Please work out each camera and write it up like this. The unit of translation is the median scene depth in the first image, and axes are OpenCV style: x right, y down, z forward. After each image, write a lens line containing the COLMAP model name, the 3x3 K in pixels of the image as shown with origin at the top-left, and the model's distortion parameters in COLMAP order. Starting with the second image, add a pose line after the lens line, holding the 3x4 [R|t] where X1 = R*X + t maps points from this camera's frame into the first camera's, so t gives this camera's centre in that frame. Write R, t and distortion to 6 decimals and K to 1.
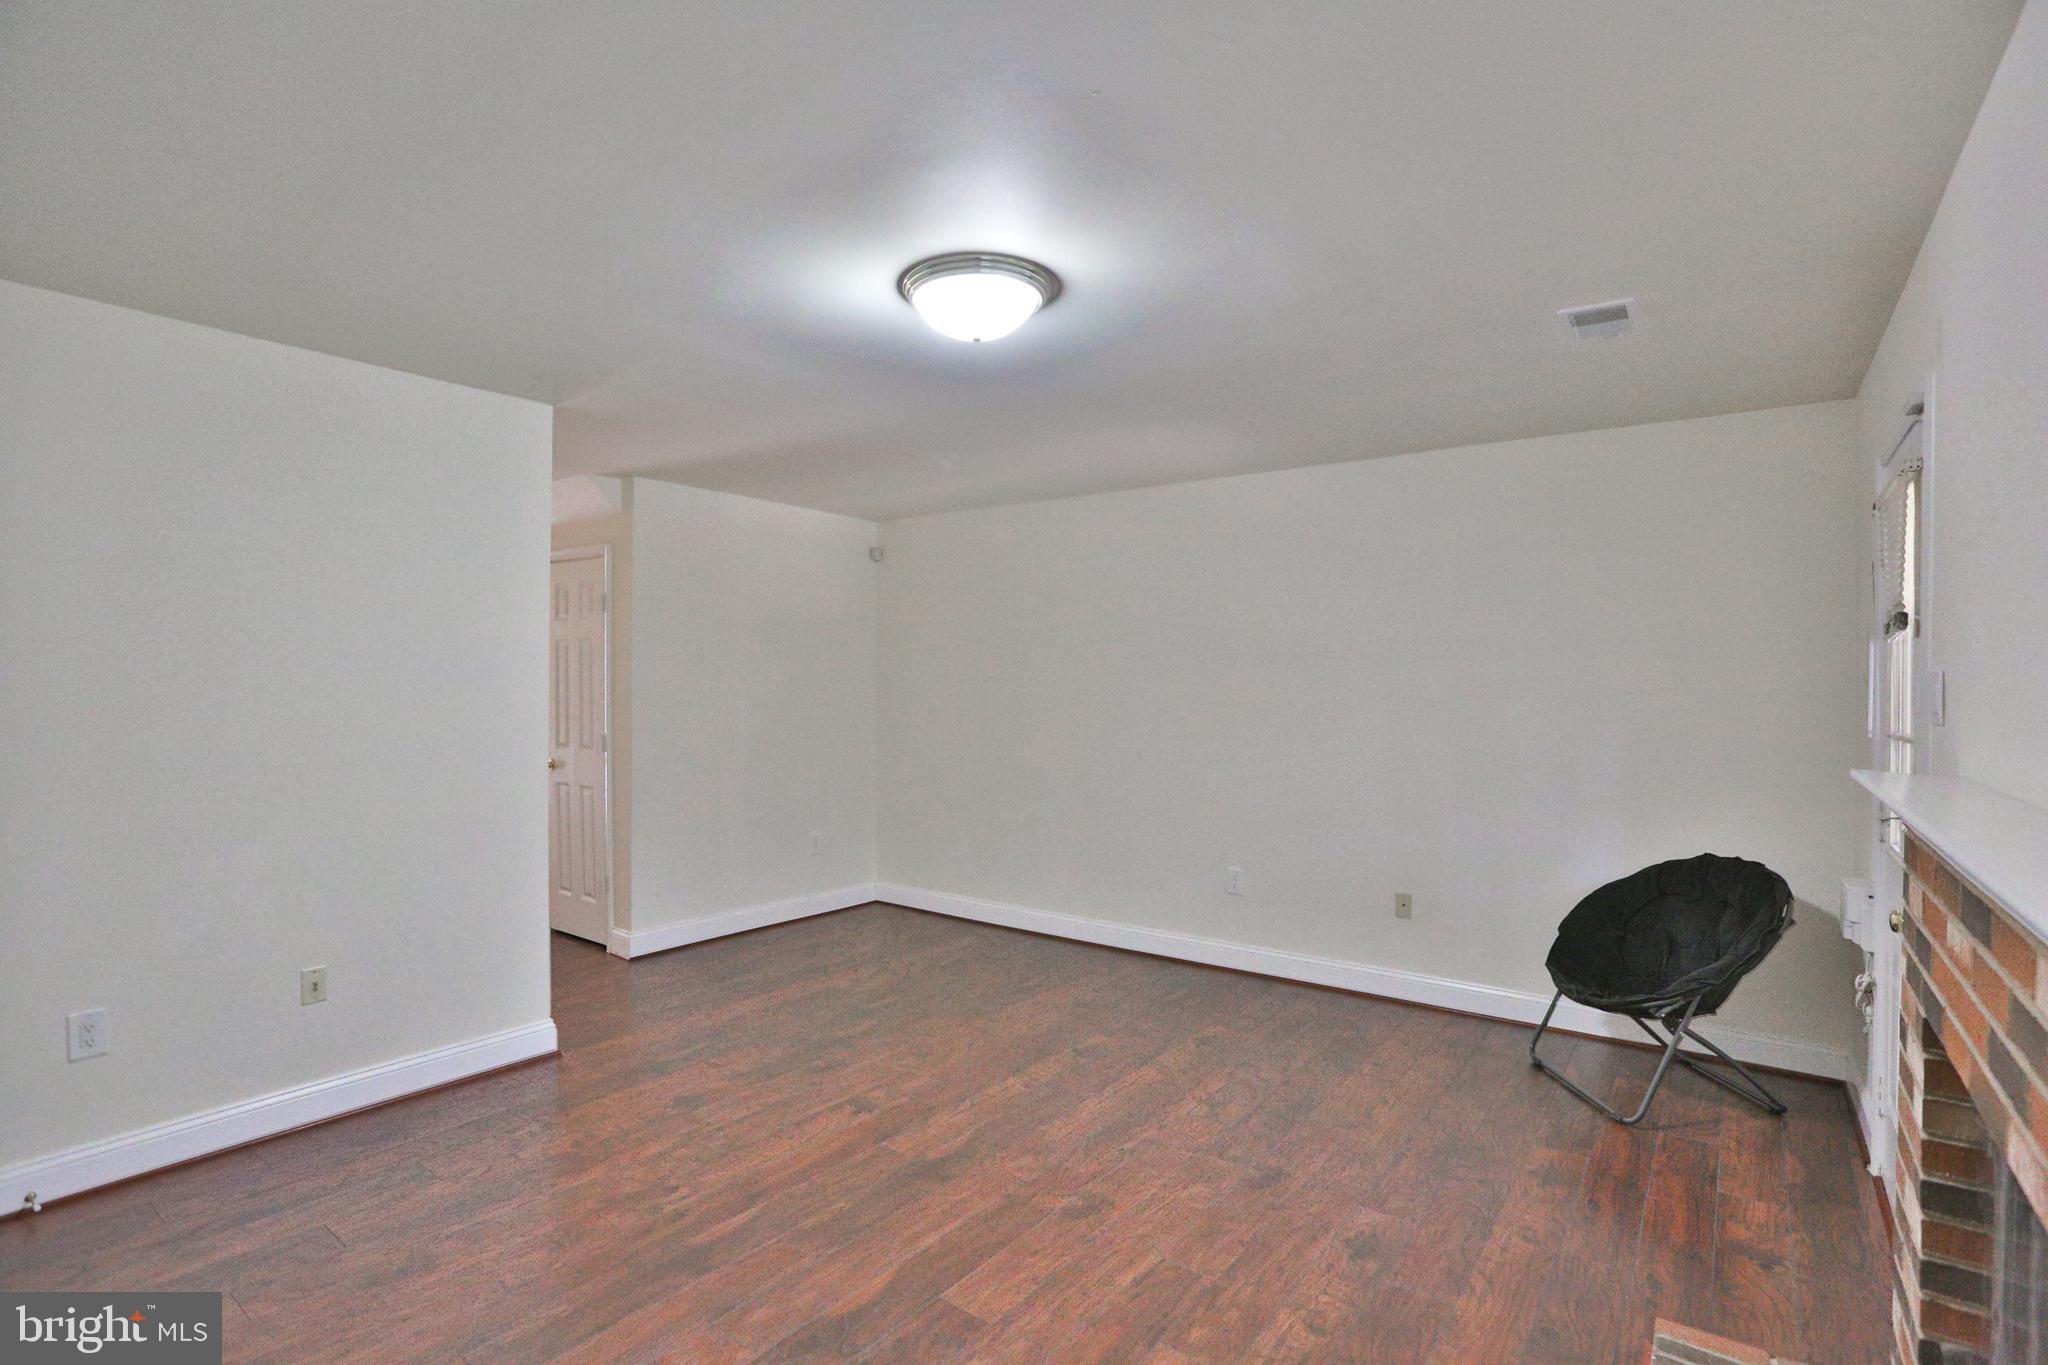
lens RADIAL K [[988.4, 0, 1032.5], [0, 988.4, 687.9], [0, 0, 1]] dist [-0.000791, 0.000006]
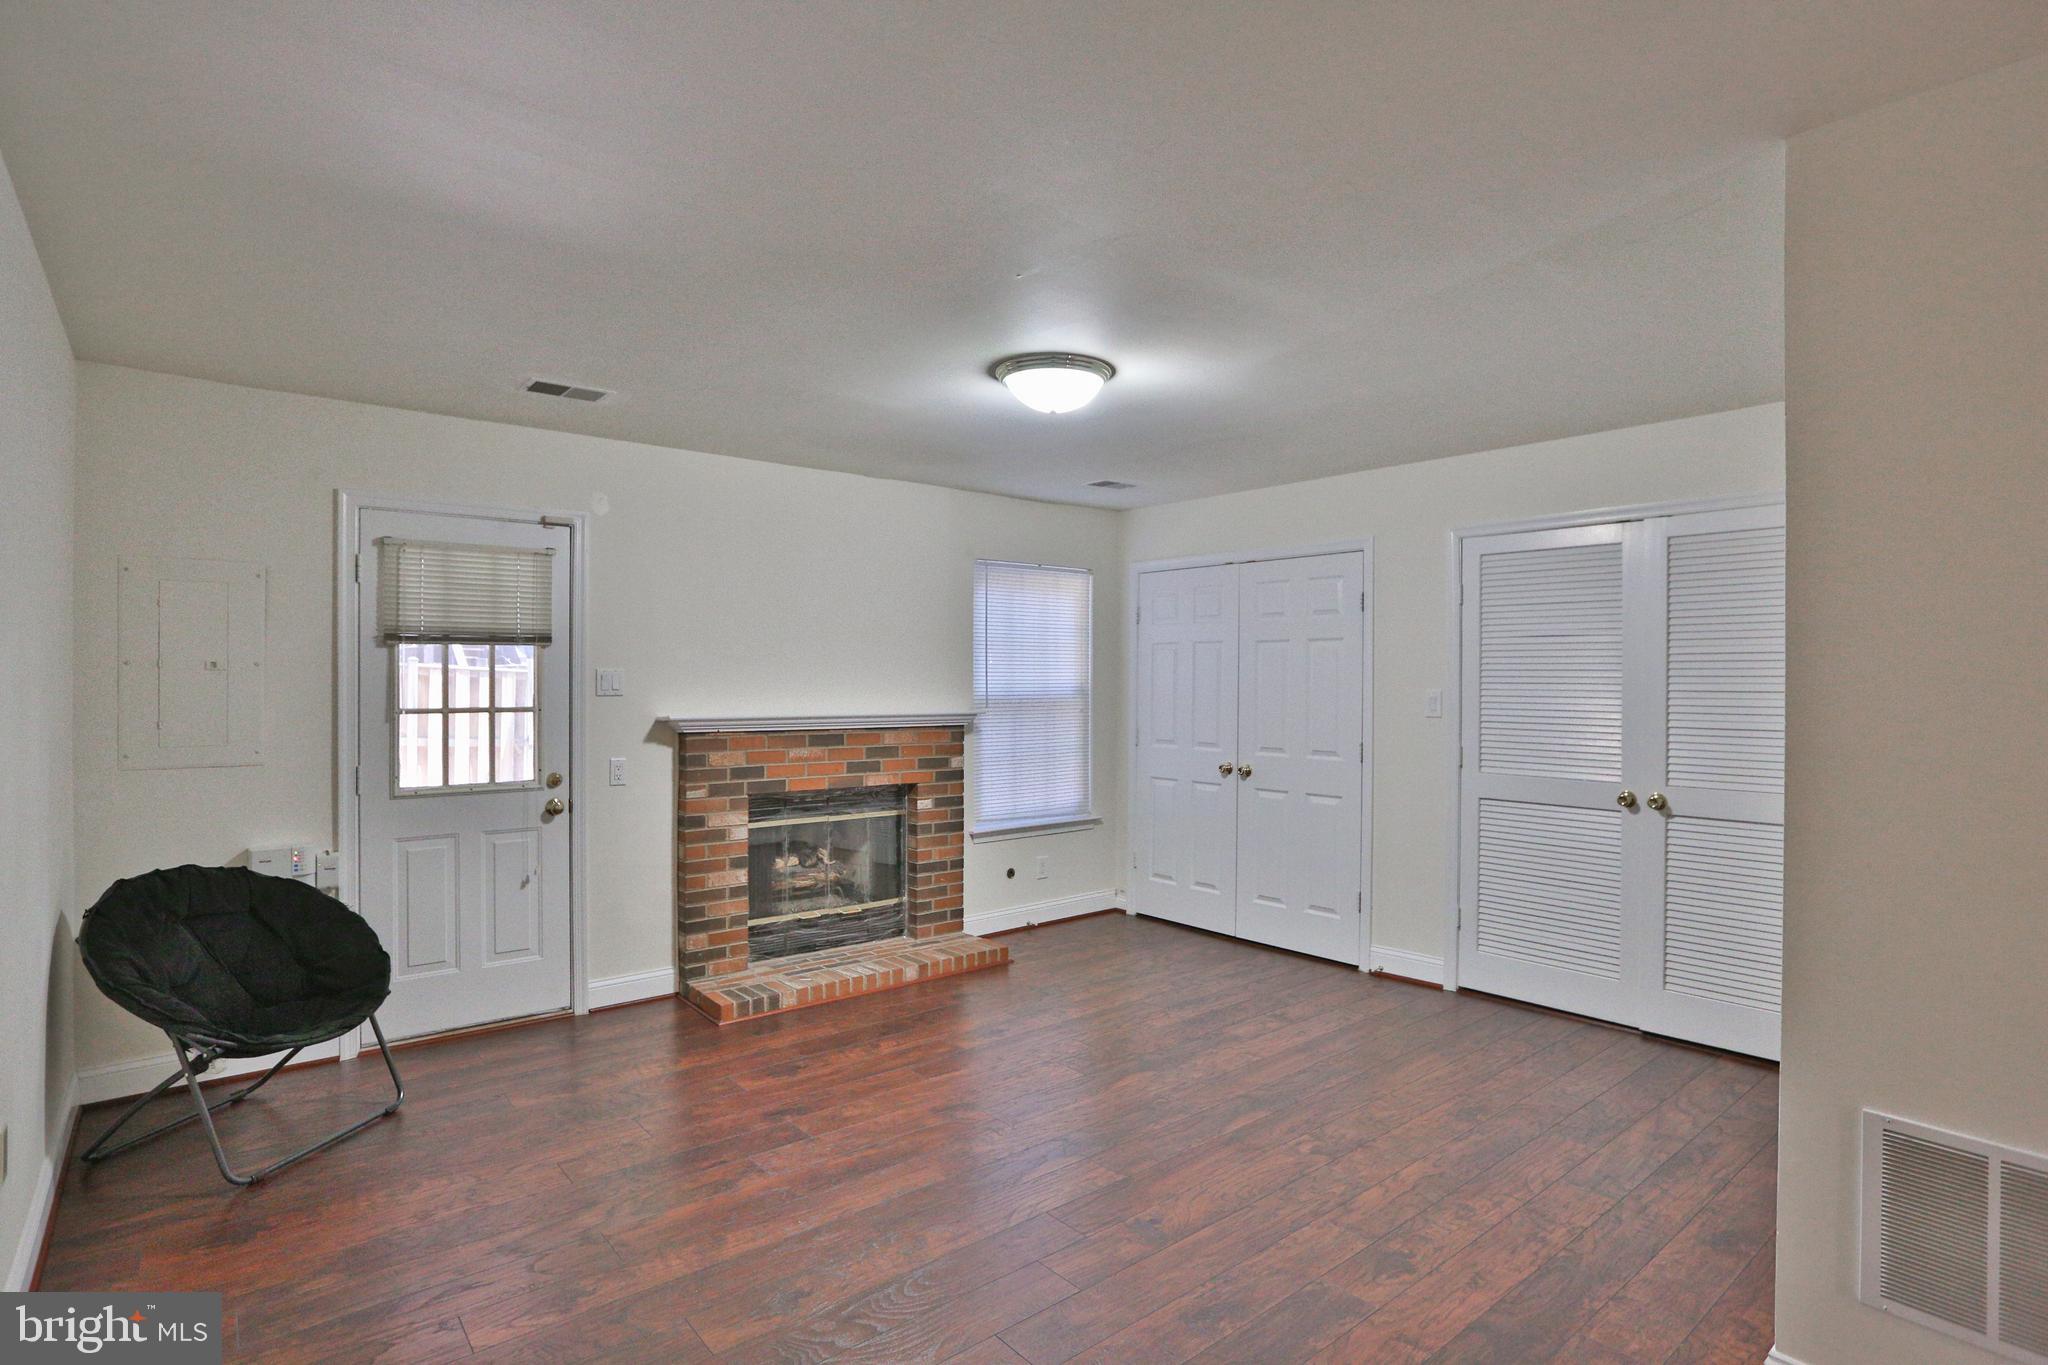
lens RADIAL K [[1099.7, 0, 1033.6], [0, 1099.7, 690.3], [0, 0, 1]] dist [-0.002027, 0.000019]
pose [[-0.974843, -0.005795, 0.222818, -0.334436], [-0.003760, 0.999947, 0.009557, -0.002555], [-0.222861, 0.008478, -0.974813, 2.260378]]
